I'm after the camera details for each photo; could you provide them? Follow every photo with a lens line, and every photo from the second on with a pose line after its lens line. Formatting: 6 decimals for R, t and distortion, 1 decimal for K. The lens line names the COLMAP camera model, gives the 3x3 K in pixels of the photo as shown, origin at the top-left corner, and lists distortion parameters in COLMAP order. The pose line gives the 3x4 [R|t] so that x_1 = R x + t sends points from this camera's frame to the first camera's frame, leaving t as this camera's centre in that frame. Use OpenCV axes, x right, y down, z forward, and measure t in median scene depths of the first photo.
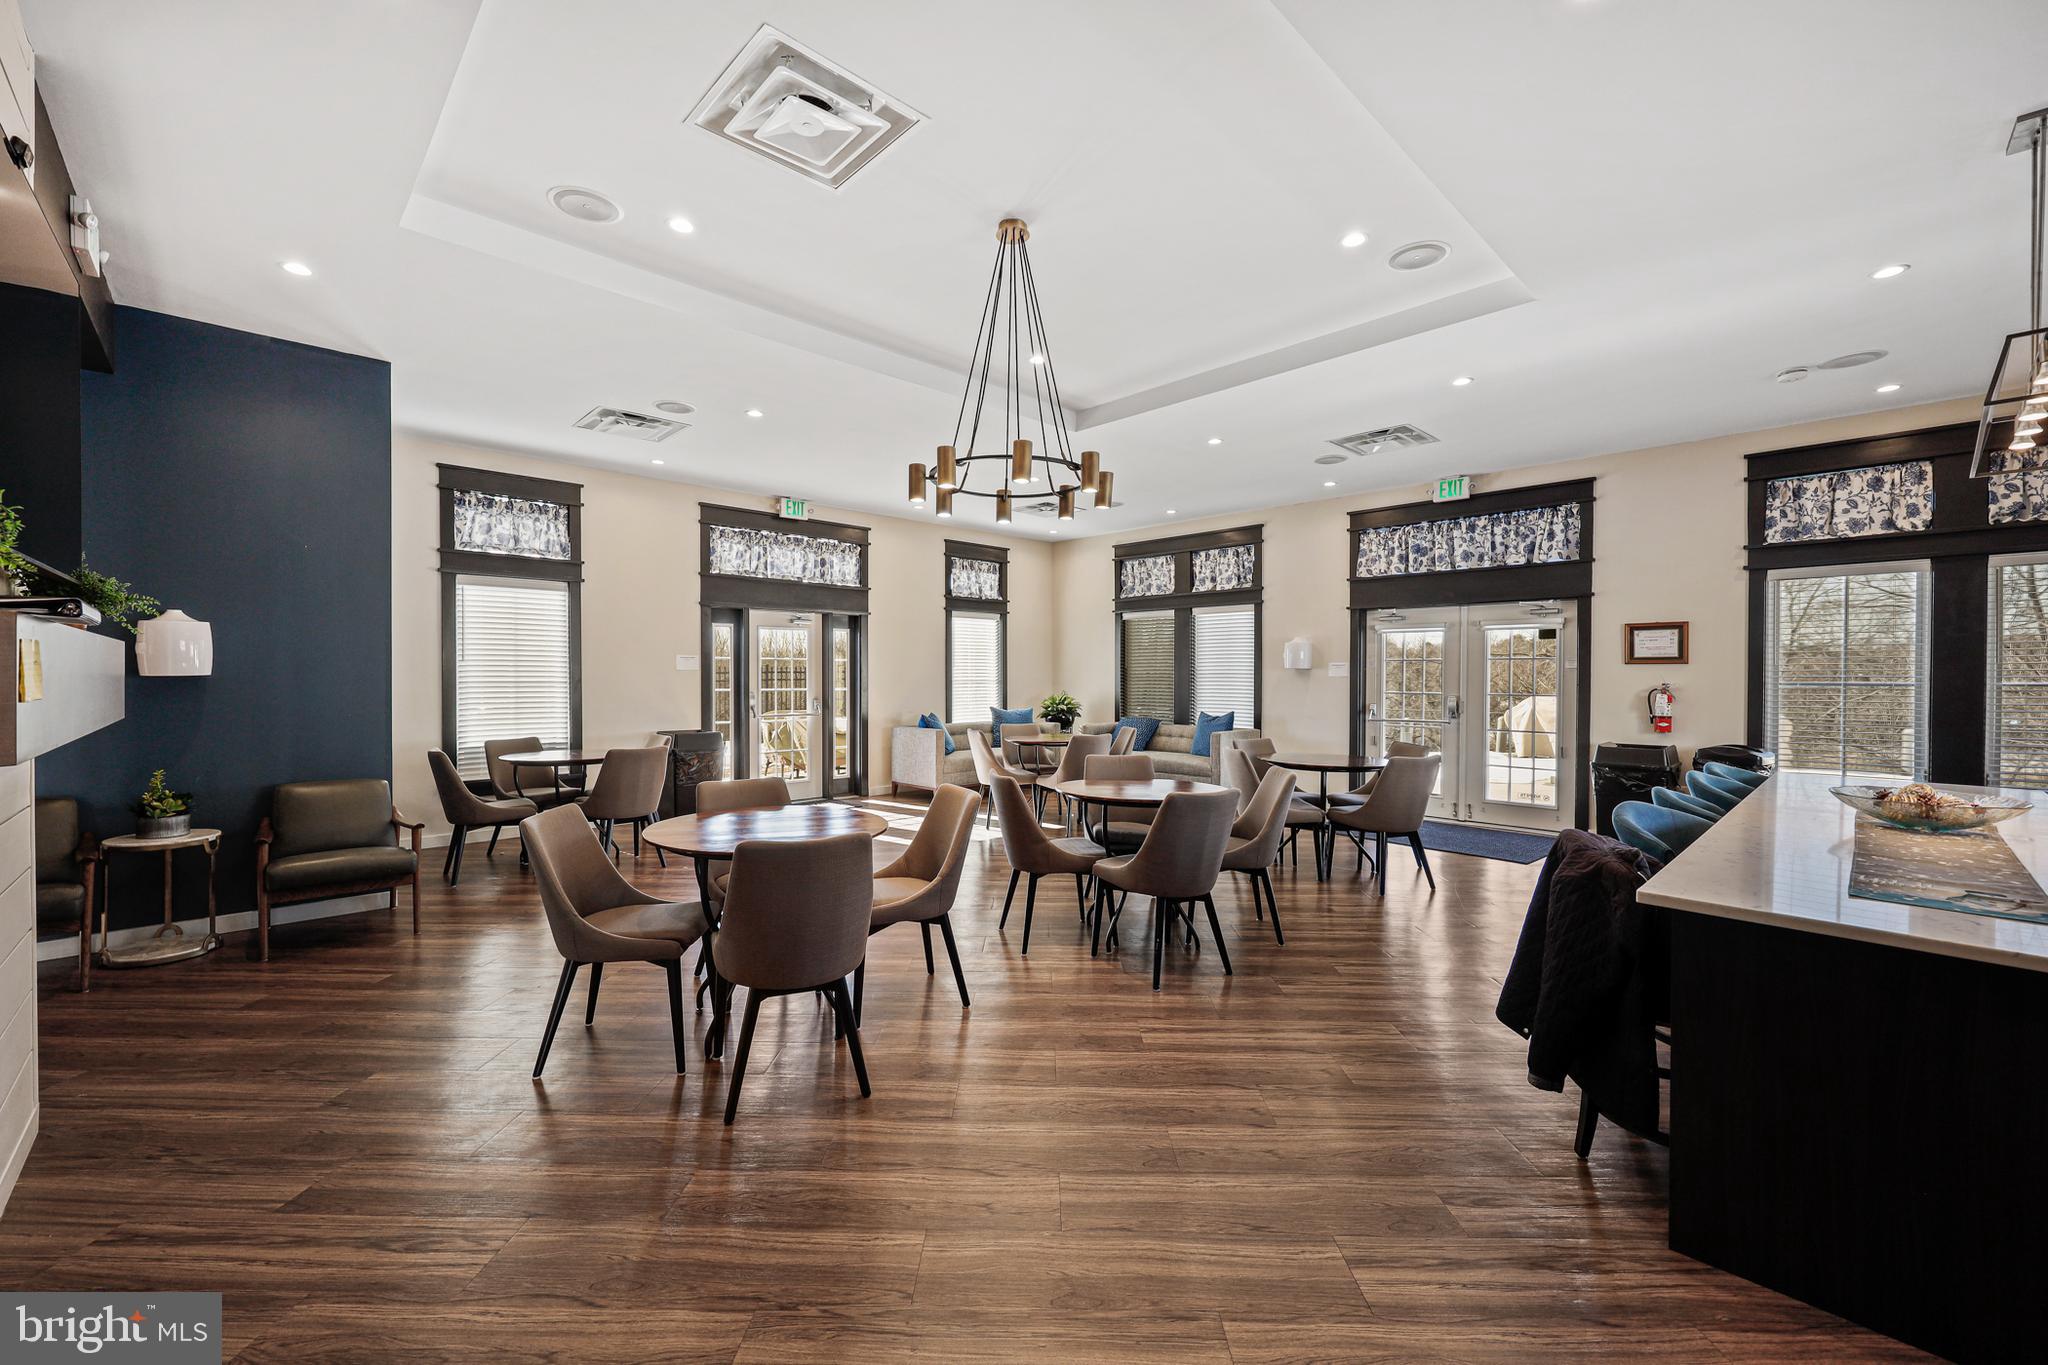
lens RADIAL K [[827.8, 0, 1012.9], [0, 827.8, 677.5], [0, 0, 1]] dist [0.009878, 0.000074]
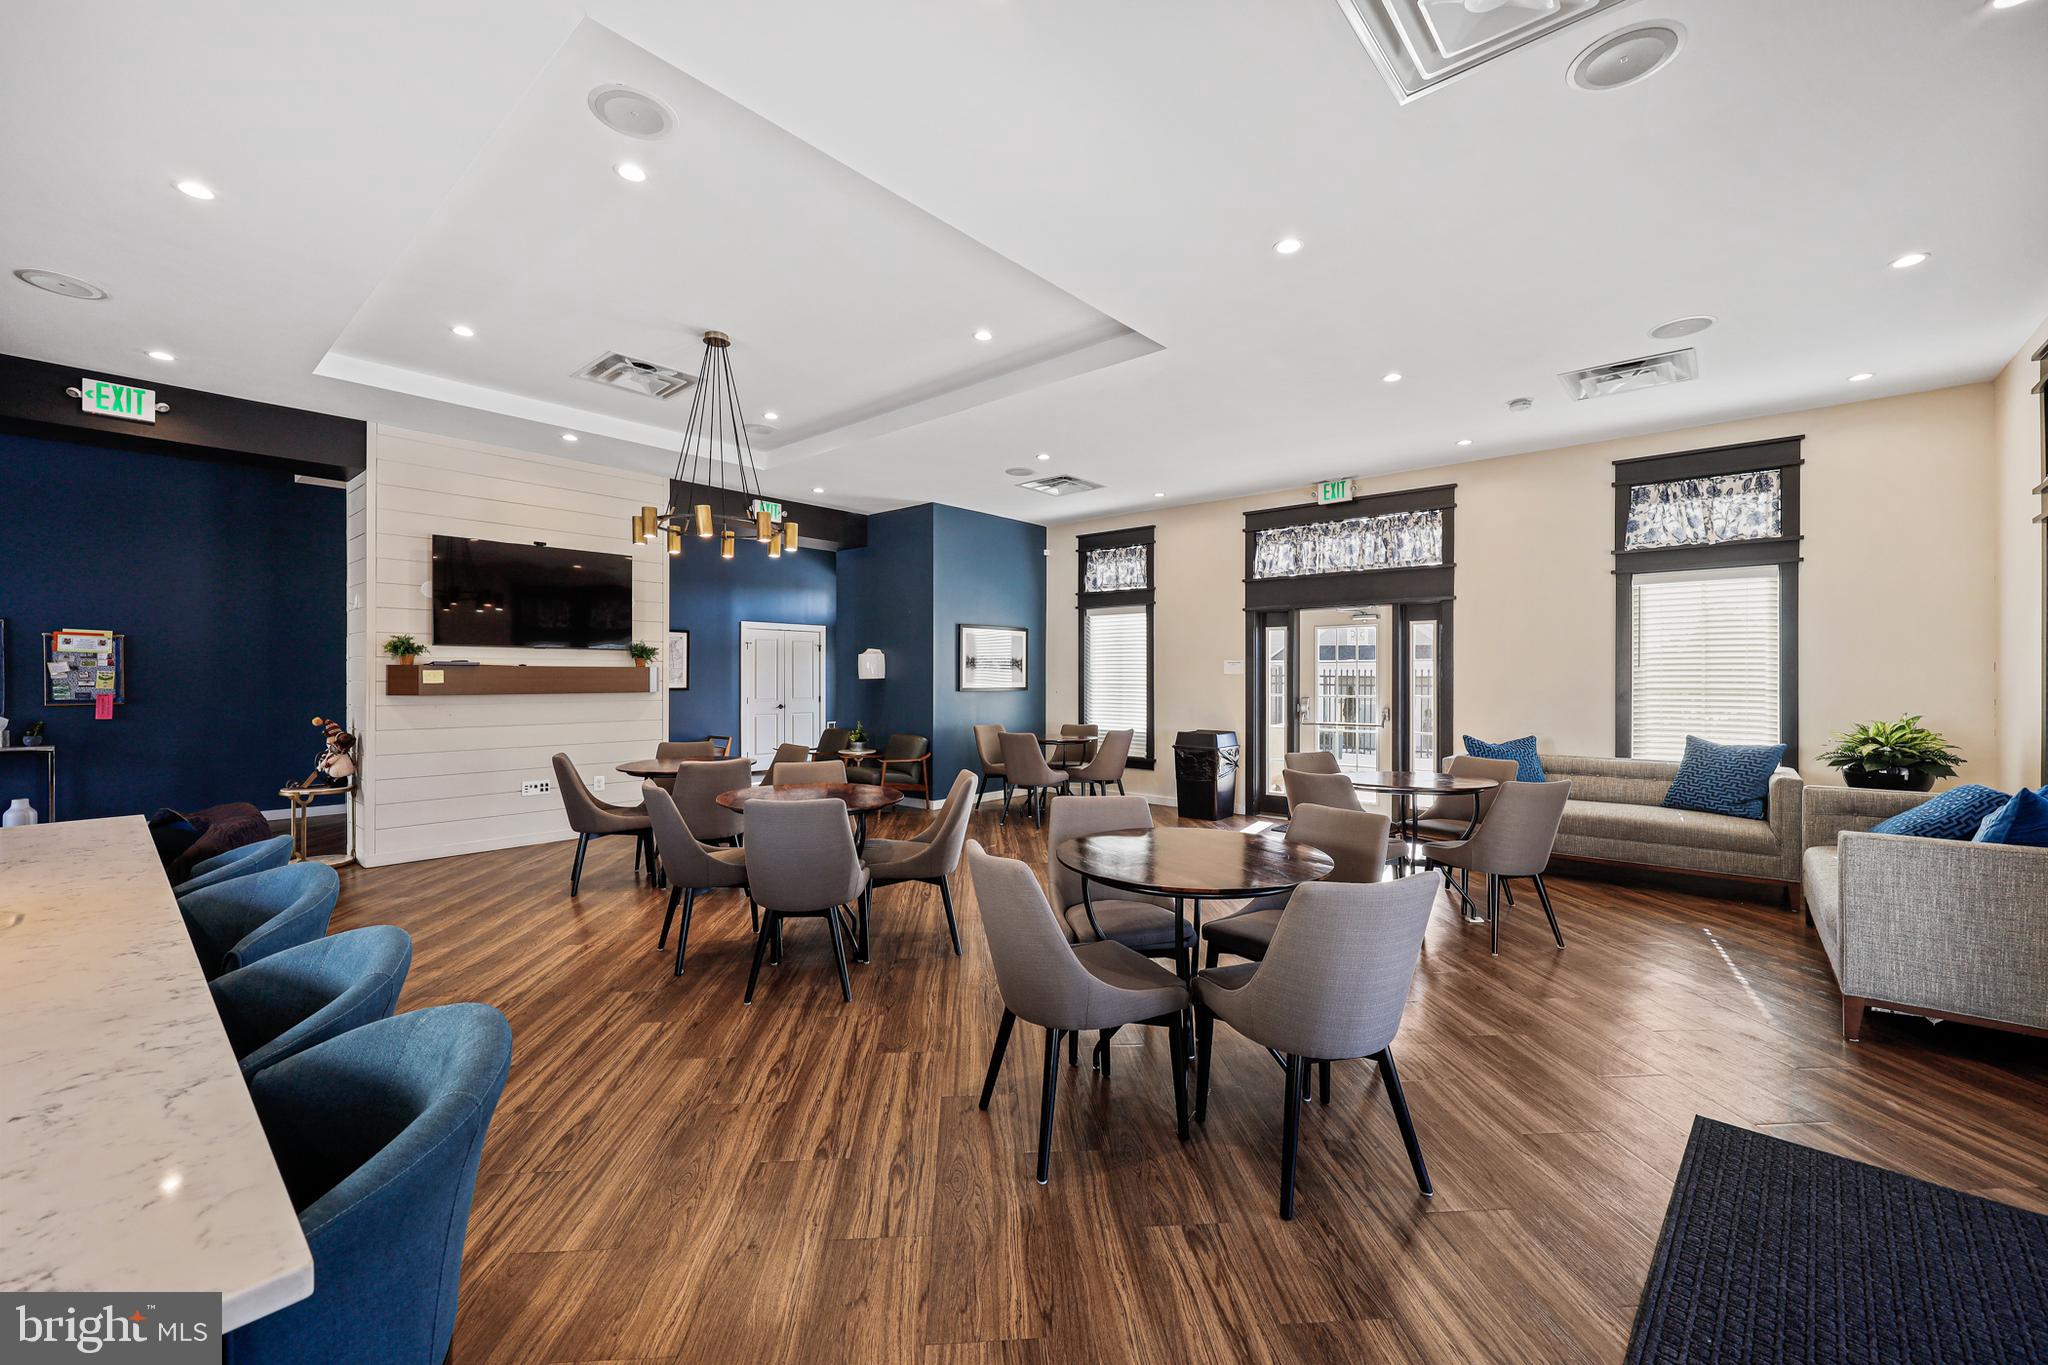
lens RADIAL K [[827.8, 0, 1013.2], [0, 827.8, 680.5], [0, 0, 1]] dist [0.009878, 0.000074]
pose [[0.076520, 0.004985, -0.997056, 0.566916], [-0.005928, 0.999972, 0.004544, -0.005022], [0.997050, 0.005562, 0.076547, 0.578242]]
